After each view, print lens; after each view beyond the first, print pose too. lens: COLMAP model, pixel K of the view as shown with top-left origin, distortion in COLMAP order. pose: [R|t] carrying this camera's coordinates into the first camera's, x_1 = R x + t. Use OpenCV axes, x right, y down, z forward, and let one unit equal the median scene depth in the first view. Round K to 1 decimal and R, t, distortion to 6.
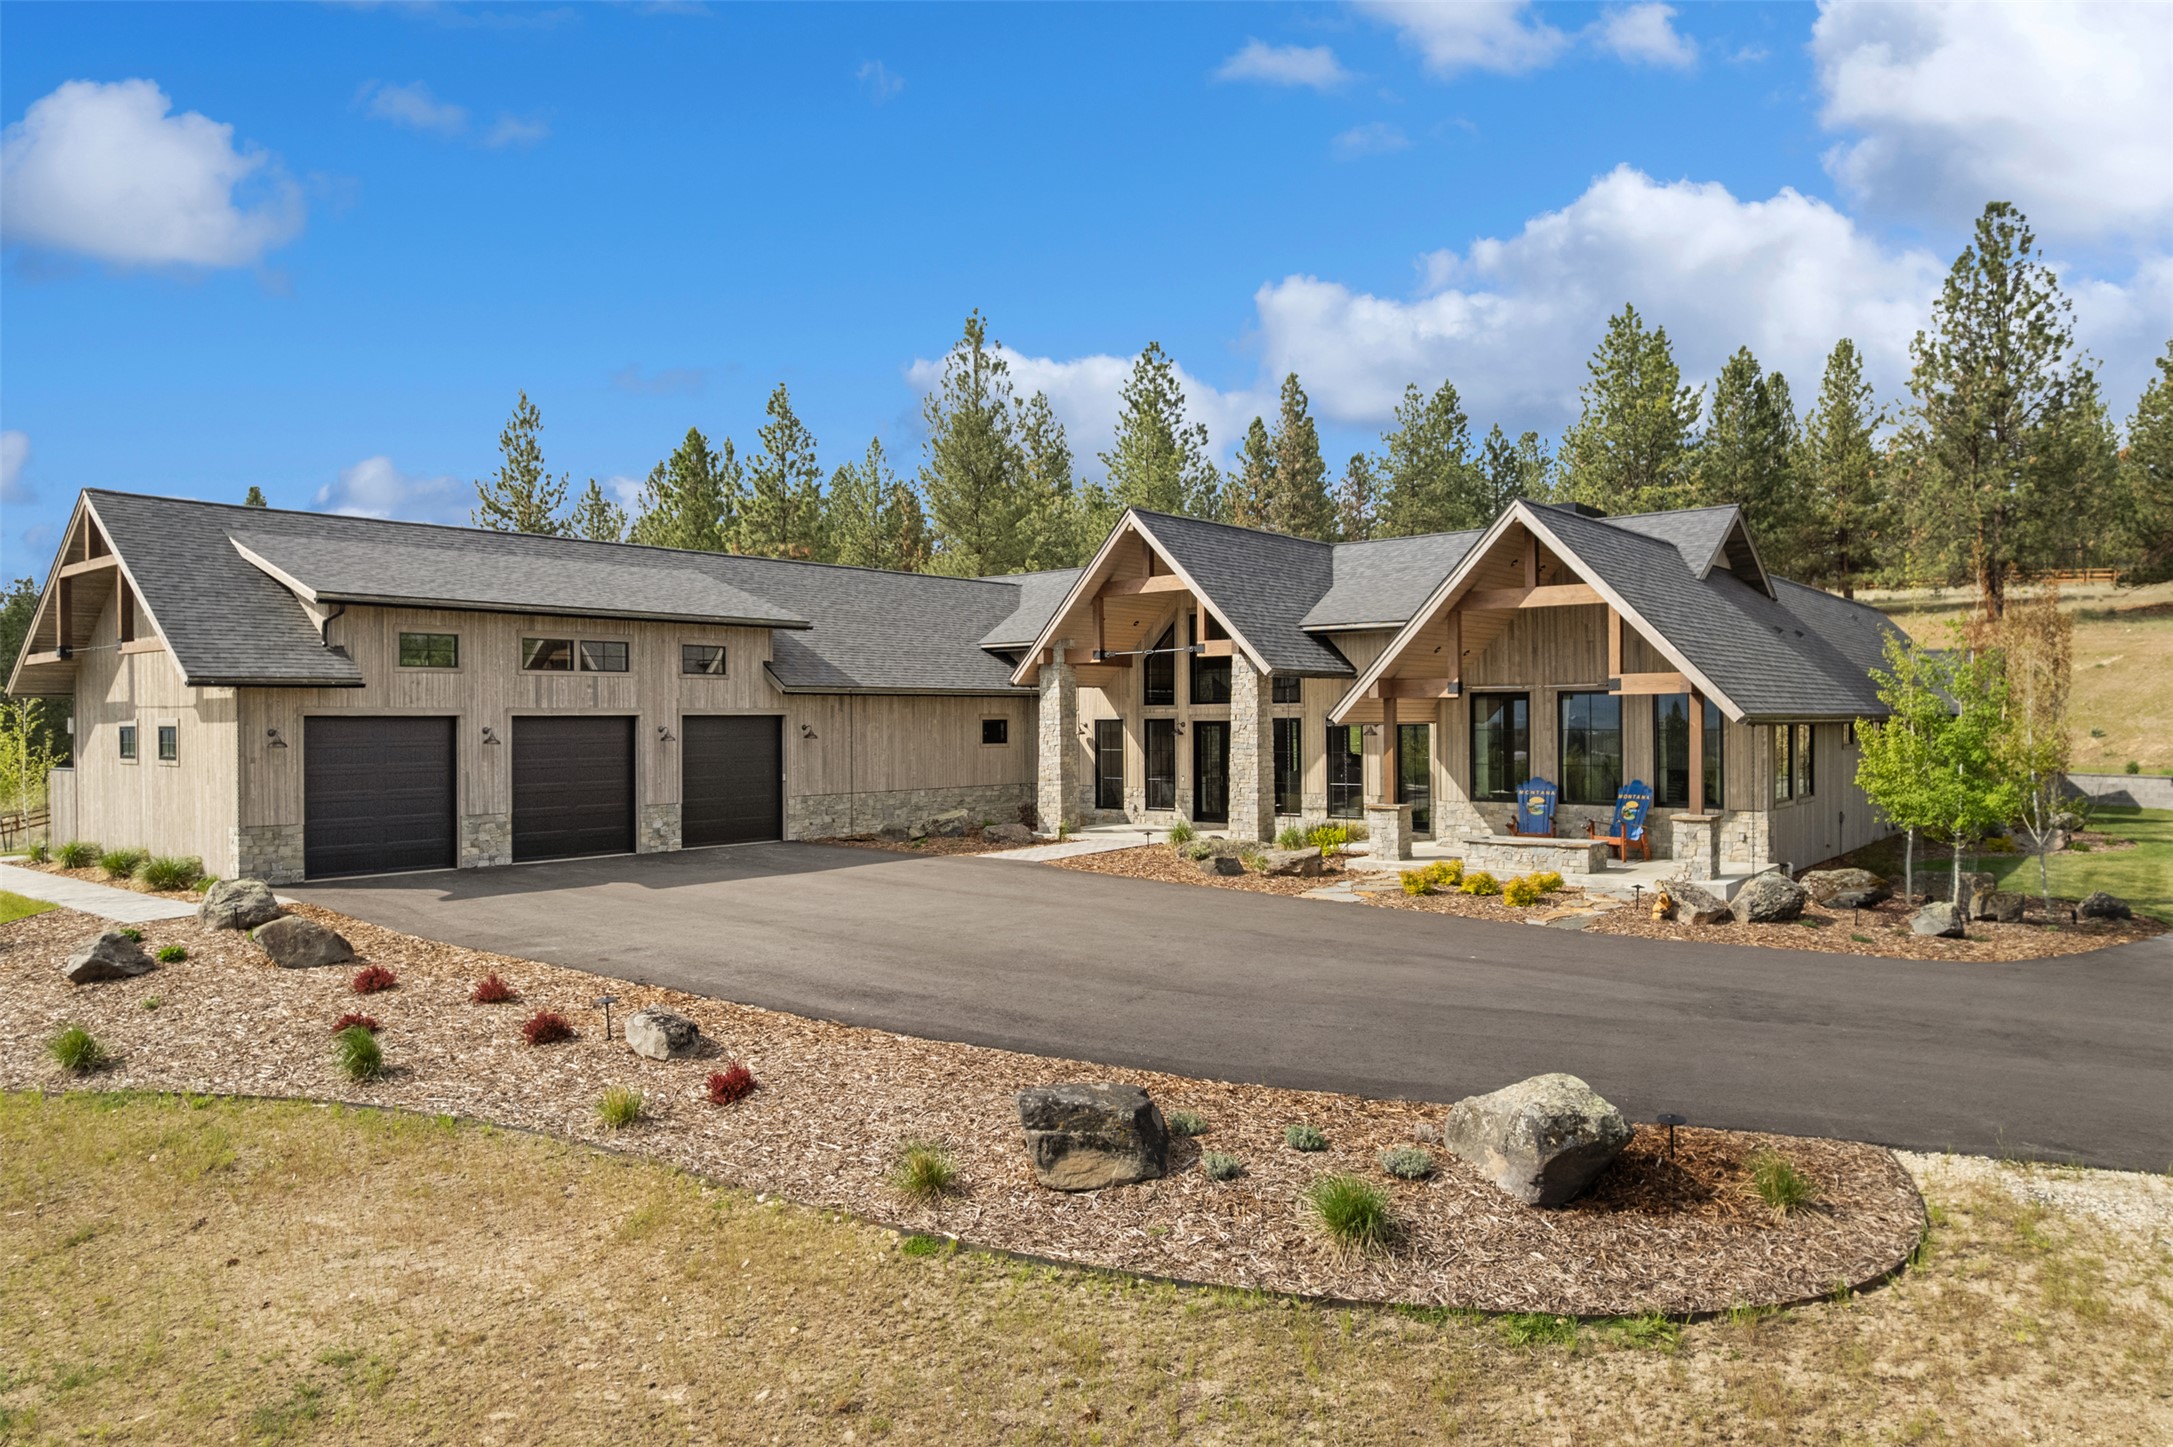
lens RADIAL K [[1391.9, 0, 1097.2], [0, 1391.9, 717.8], [0, 0, 1]] dist [-0.027675, 0.019471]
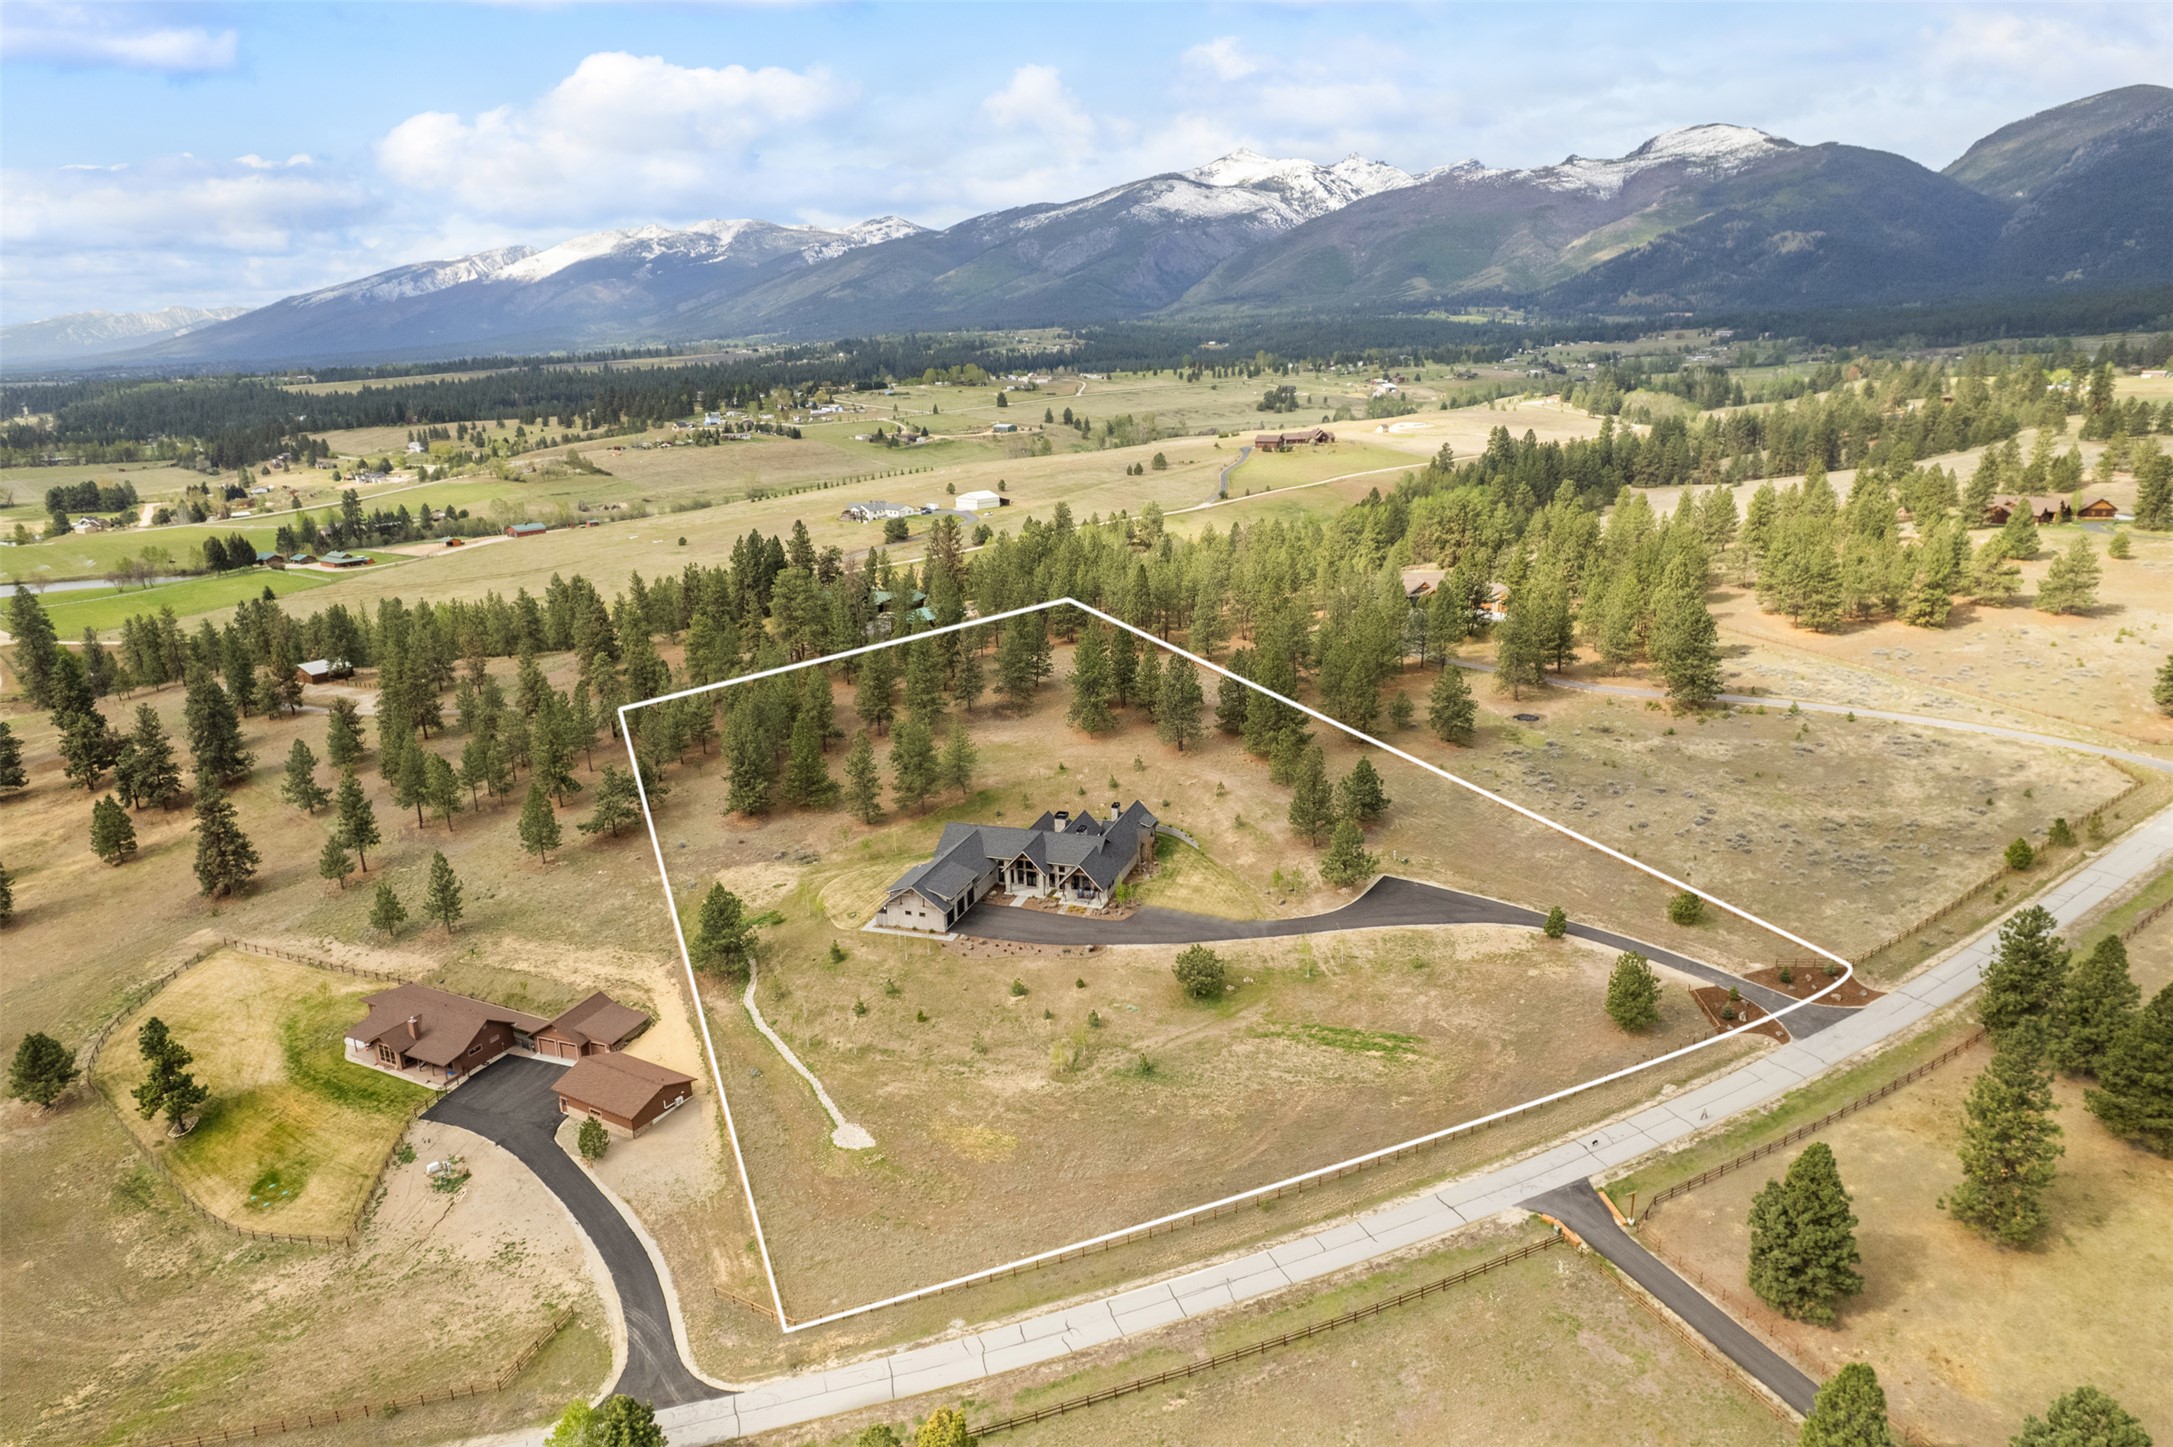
lens RADIAL K [[1391.9, 0, 1092.2], [0, 1391.9, 728.5], [0, 0, 1]] dist [-0.027675, 0.019471]
pose [[0.929861, -0.108496, 0.351549, -2.934351], [0.010489, 0.962959, 0.269446, -3.773549], [-0.367761, -0.246859, 0.896556, -7.502395]]
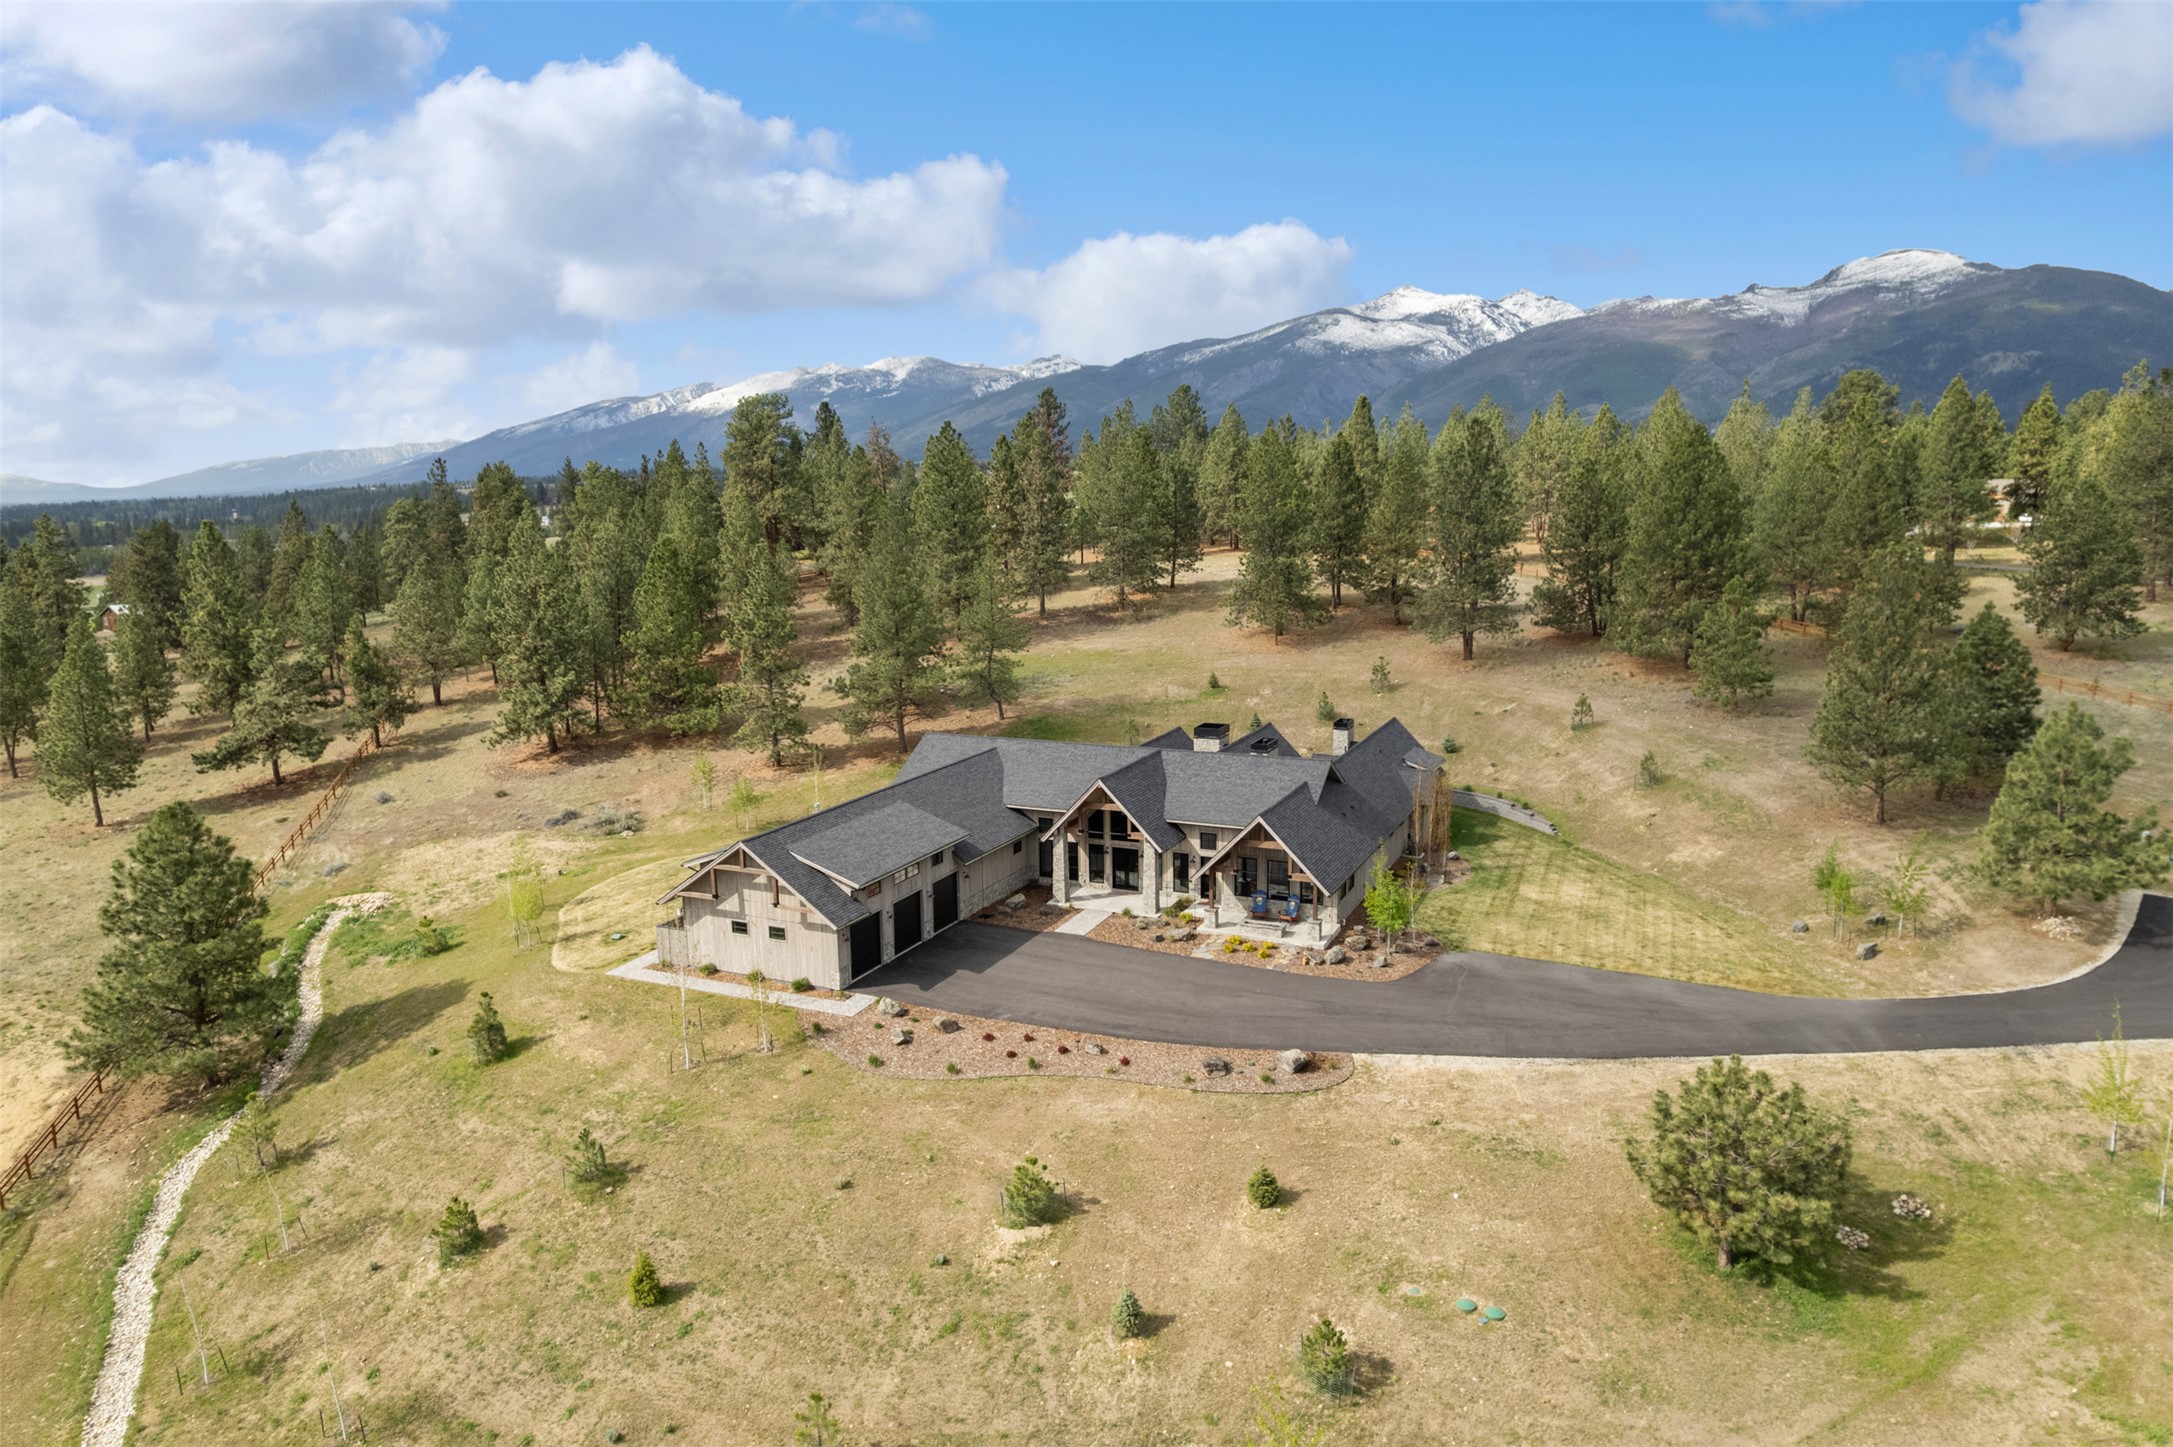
lens RADIAL K [[1391.9, 0, 1089.8], [0, 1391.9, 710.7], [0, 0, 1]] dist [-0.027675, 0.019471]
pose [[0.966123, -0.050198, 0.253152, -0.888118], [0.008827, 0.986755, 0.161980, -0.977482], [-0.257930, -0.154258, 0.953770, -1.913269]]
